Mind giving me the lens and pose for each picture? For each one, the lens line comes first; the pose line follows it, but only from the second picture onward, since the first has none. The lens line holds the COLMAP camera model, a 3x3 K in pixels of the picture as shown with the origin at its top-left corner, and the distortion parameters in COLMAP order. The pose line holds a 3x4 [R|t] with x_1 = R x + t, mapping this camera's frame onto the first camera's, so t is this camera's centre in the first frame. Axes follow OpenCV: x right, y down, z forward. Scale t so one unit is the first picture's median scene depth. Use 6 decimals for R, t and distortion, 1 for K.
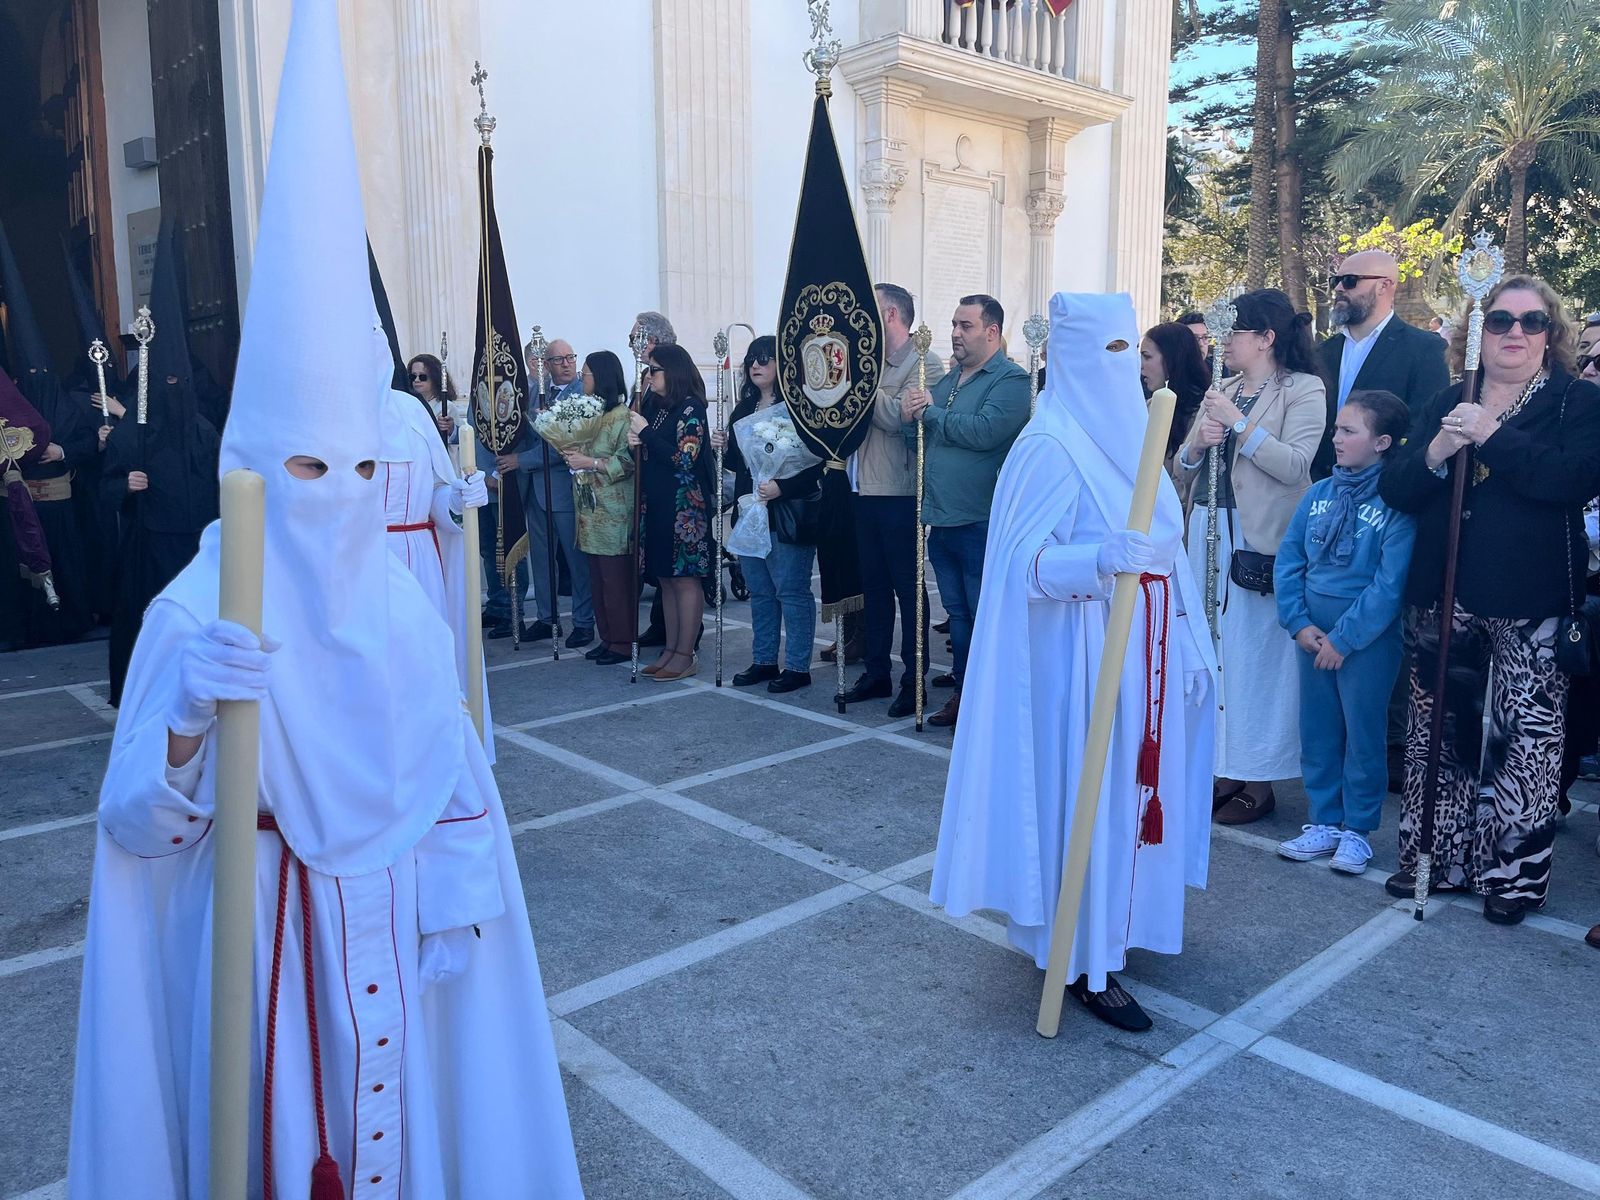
lens RADIAL K [[1252.3, 0, 815.5], [0, 1252.3, 600.2], [0, 0, 1]] dist [0.008966, -0.001184]
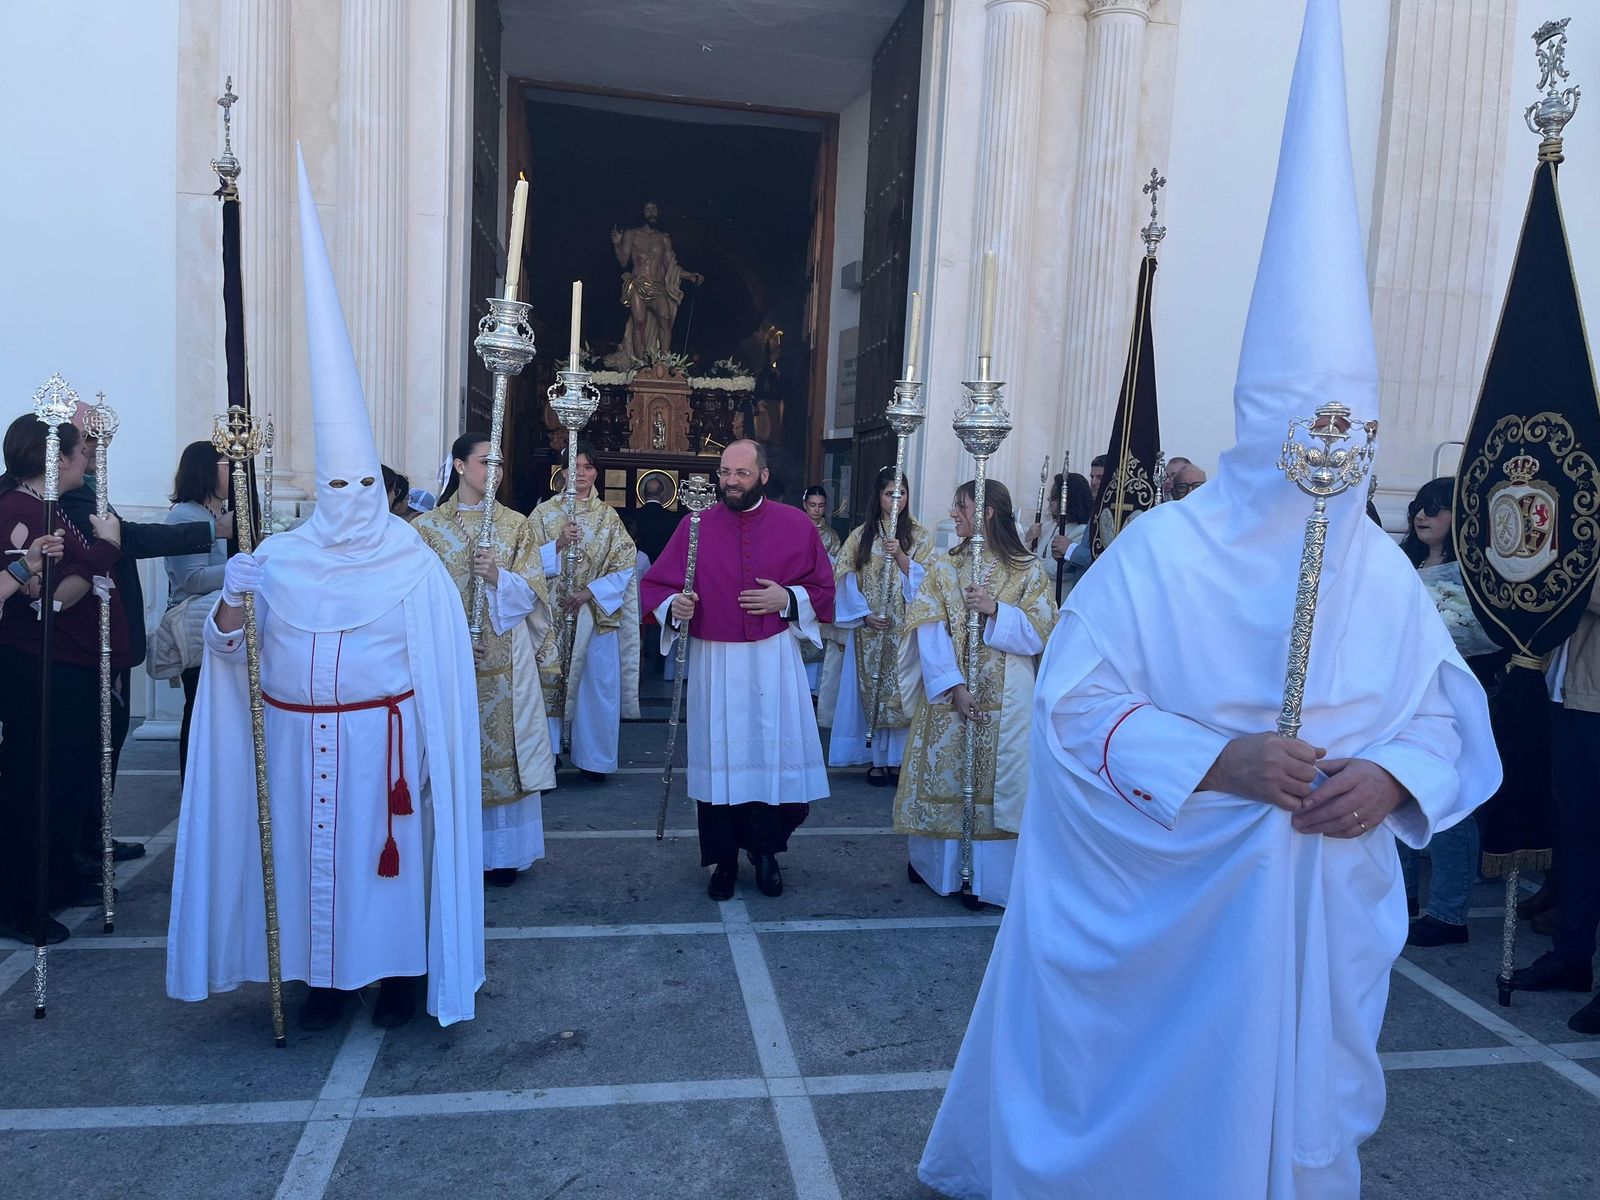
lens RADIAL K [[1229.7, 0, 816.4], [0, 1229.7, 588.8], [0, 0, 1]] dist [0.108644, -0.142343]
pose [[0.845440, 0.088513, -0.526684, 0.047303], [-0.130047, 0.990606, -0.042274, -0.065007], [0.517995, 0.104234, 0.849009, 0.171533]]
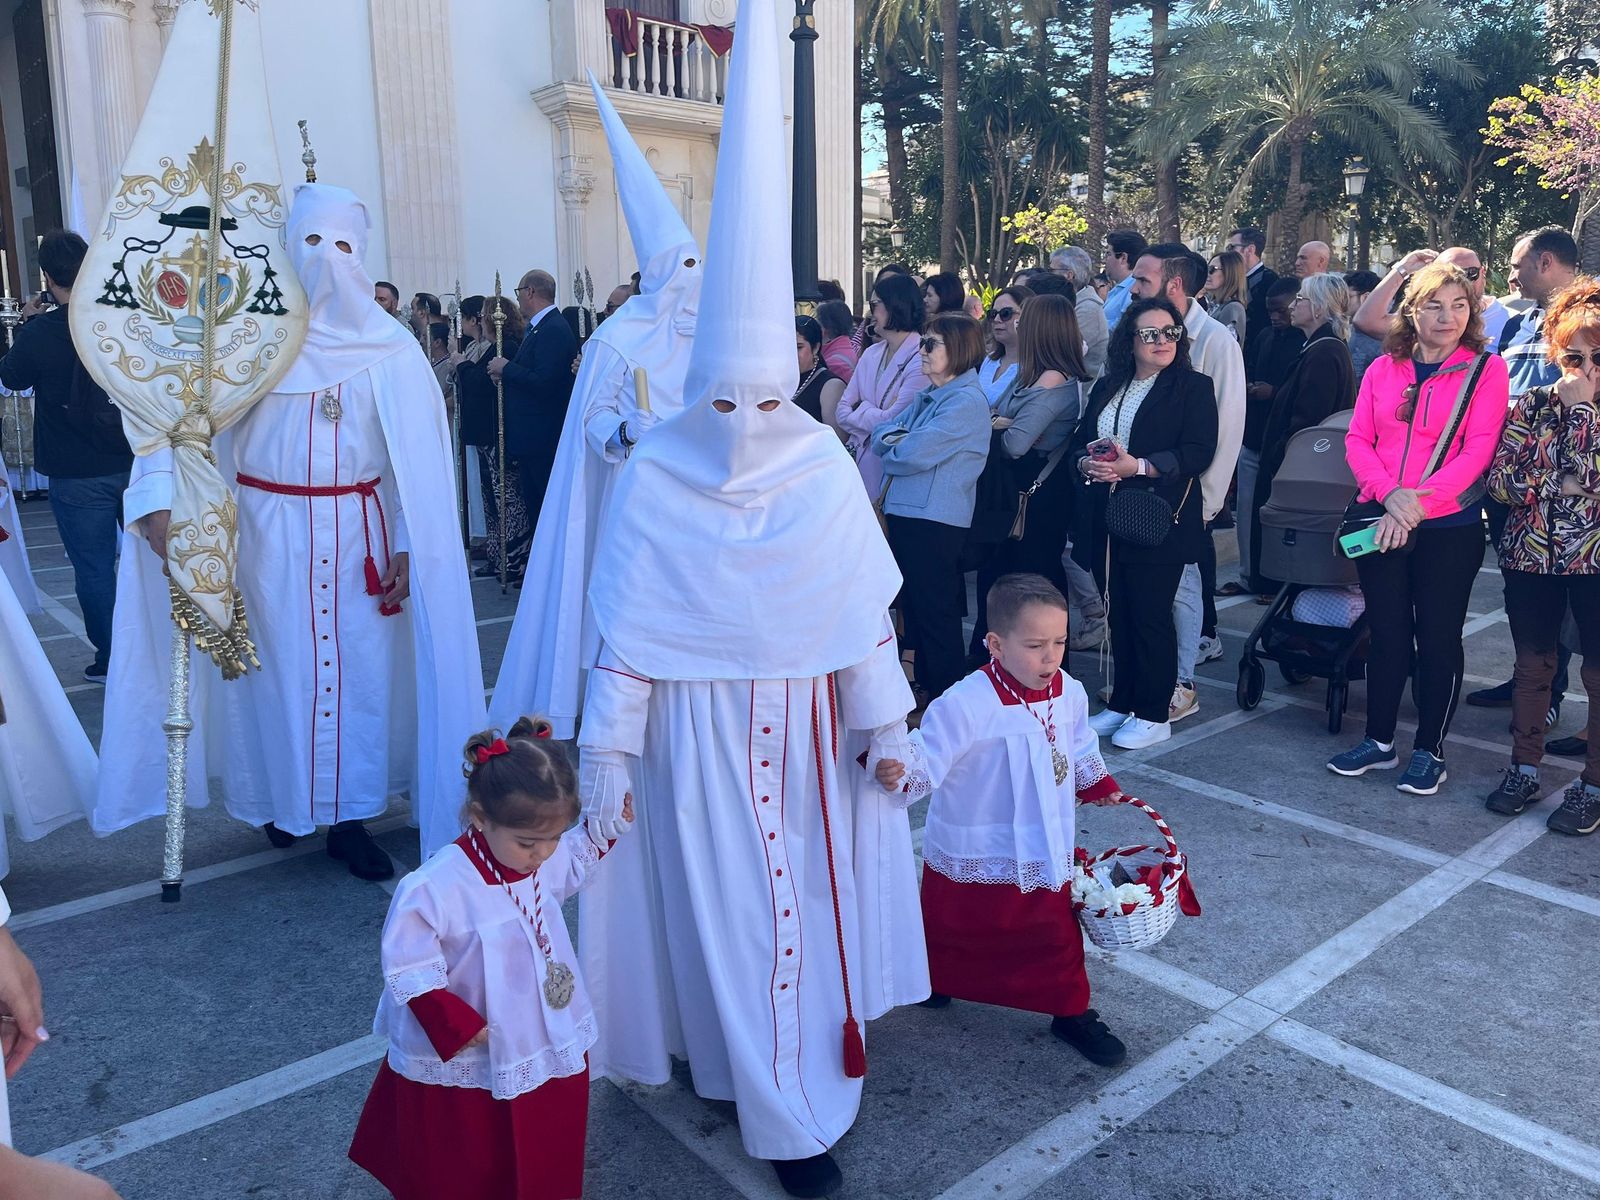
lens RADIAL K [[1213.5, 0, 816.9], [0, 1213.5, 594.4], [0, 0, 1]] dist [0.071411, -0.109707]
pose [[0.999692, 0.004384, -0.024411, 0.724702], [-0.003284, 0.998985, 0.044933, 0.102090], [0.024584, -0.044839, 0.998692, -0.712626]]
